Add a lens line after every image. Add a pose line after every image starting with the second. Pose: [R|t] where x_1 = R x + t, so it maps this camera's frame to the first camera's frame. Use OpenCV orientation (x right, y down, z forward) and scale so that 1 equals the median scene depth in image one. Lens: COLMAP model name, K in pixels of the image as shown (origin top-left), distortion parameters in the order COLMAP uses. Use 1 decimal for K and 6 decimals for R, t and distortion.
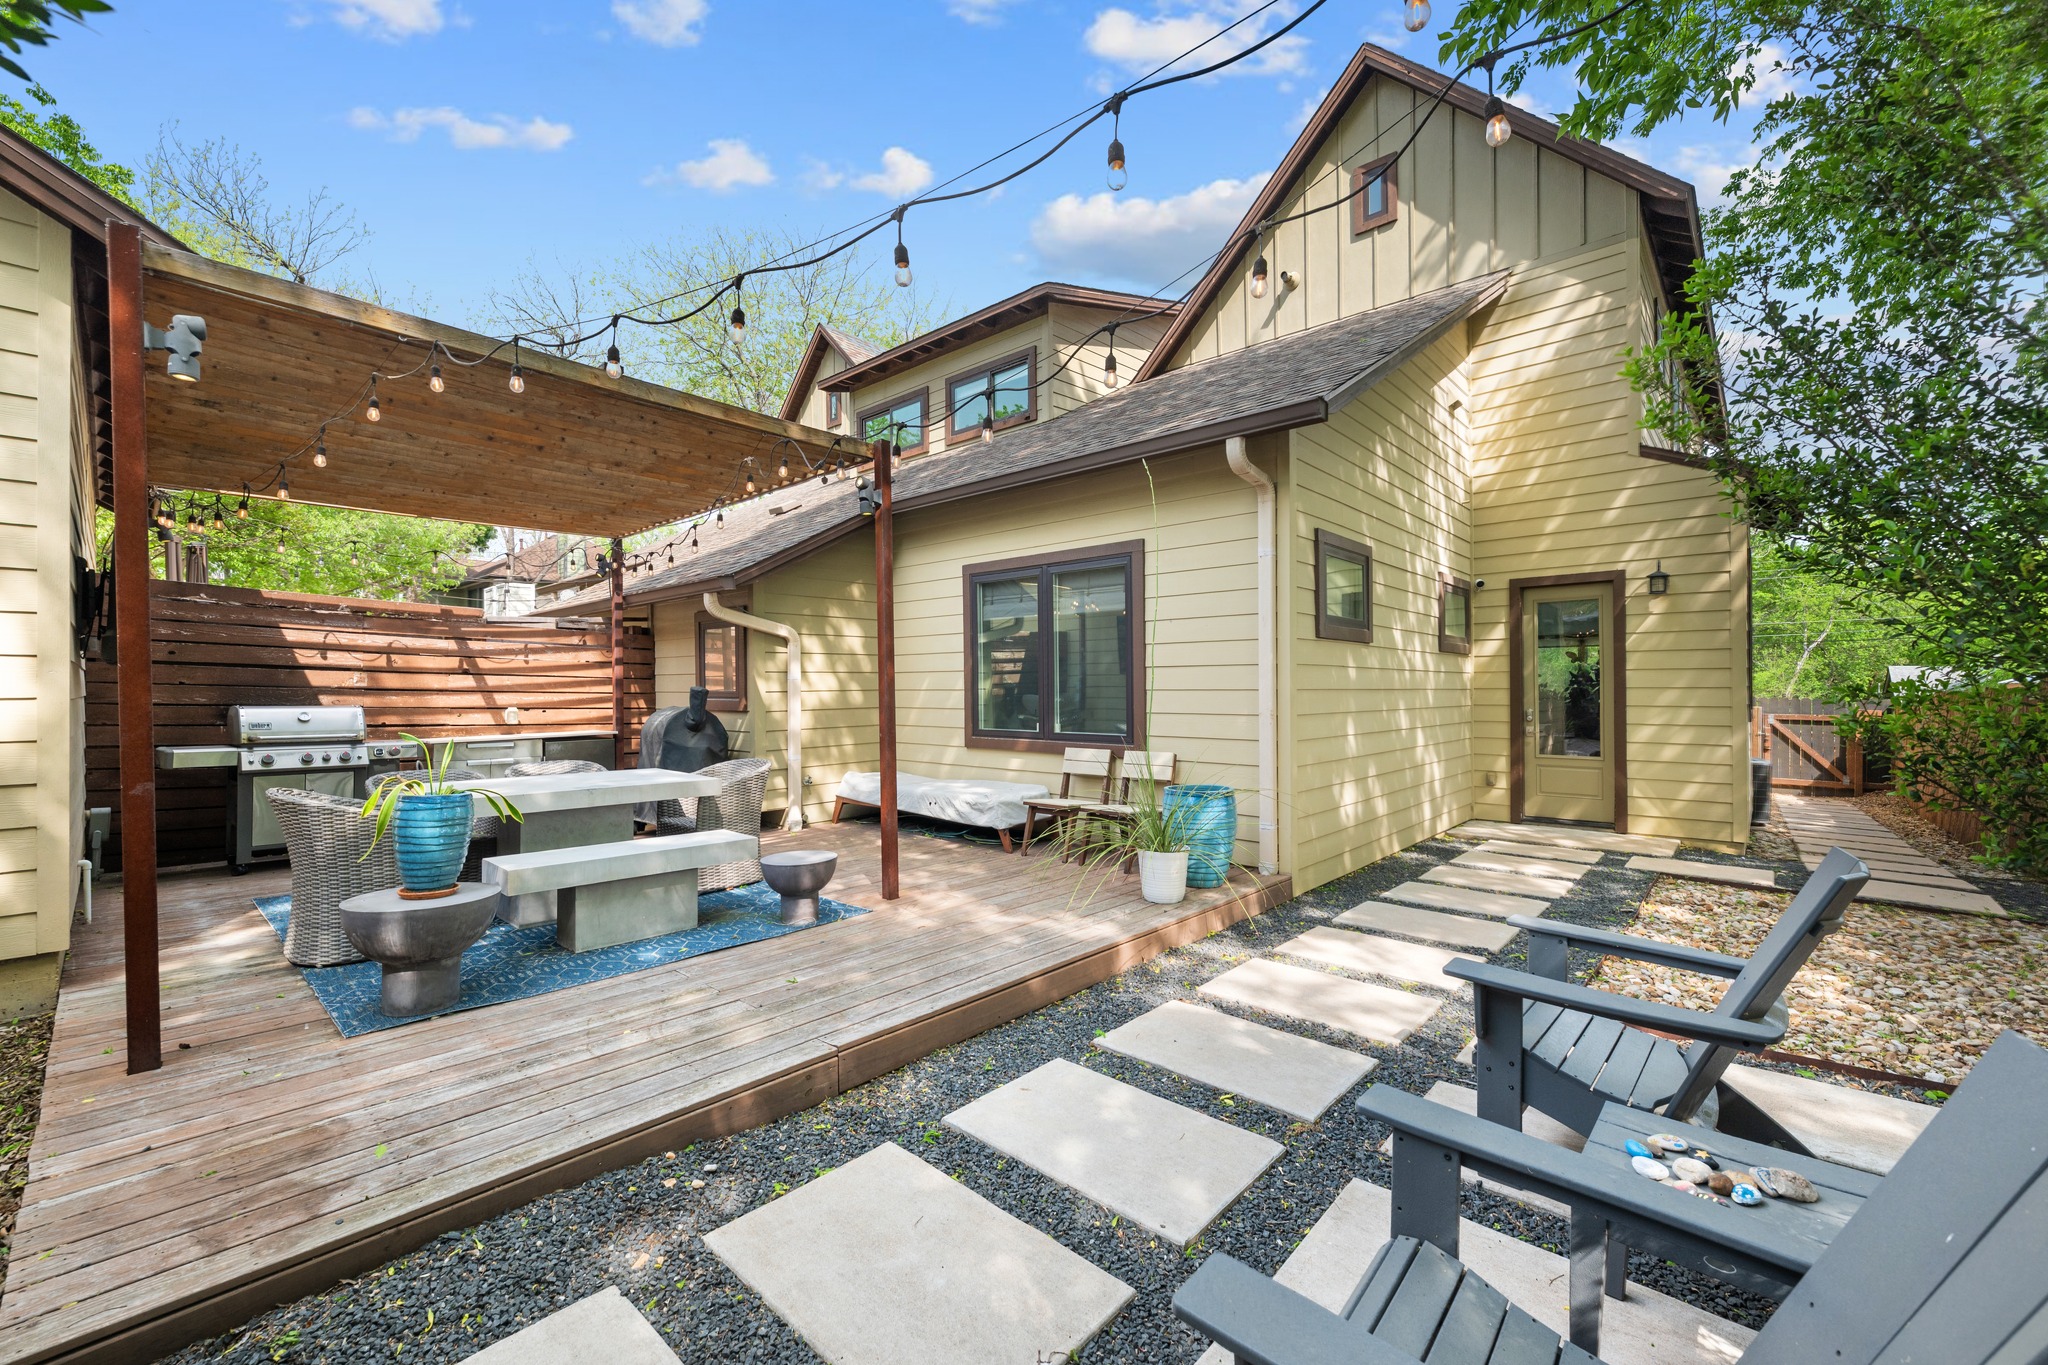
lens RADIAL K [[818.4, 0, 1025.2], [0, 818.4, 686.5], [0, 0, 1]] dist [0.000991, 0.000168]
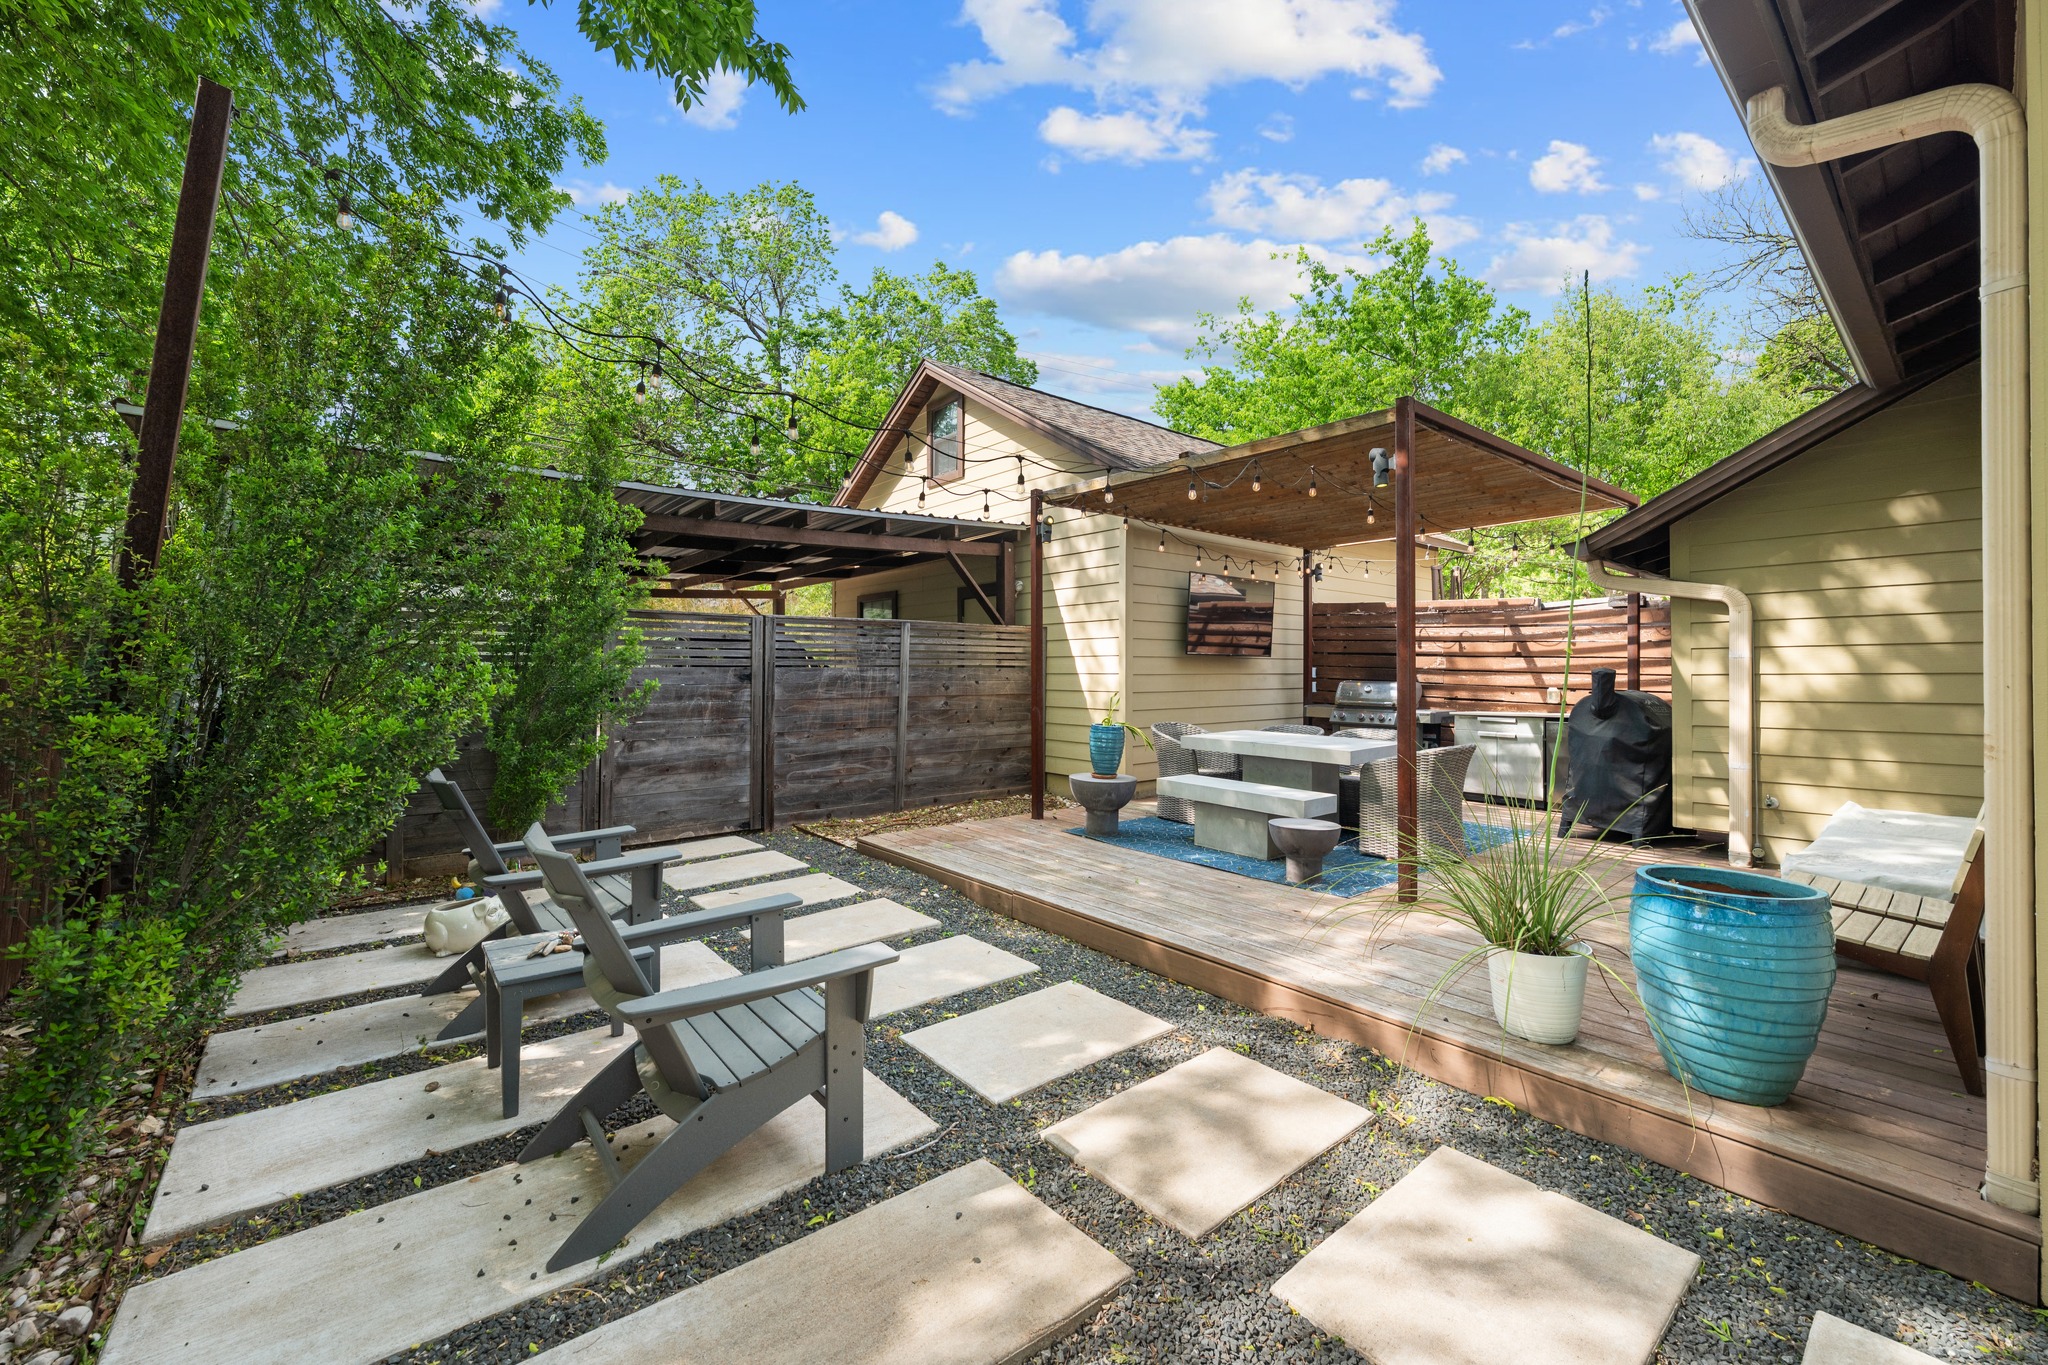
lens RADIAL K [[818.4, 0, 1023.8], [0, 818.4, 674.1], [0, 0, 1]] dist [0.000991, 0.000168]
pose [[-0.134282, 0.007879, -0.990912, 0.529378], [0.001452, 0.999969, 0.007754, -0.001084], [0.990942, -0.000398, -0.134290, 0.472865]]
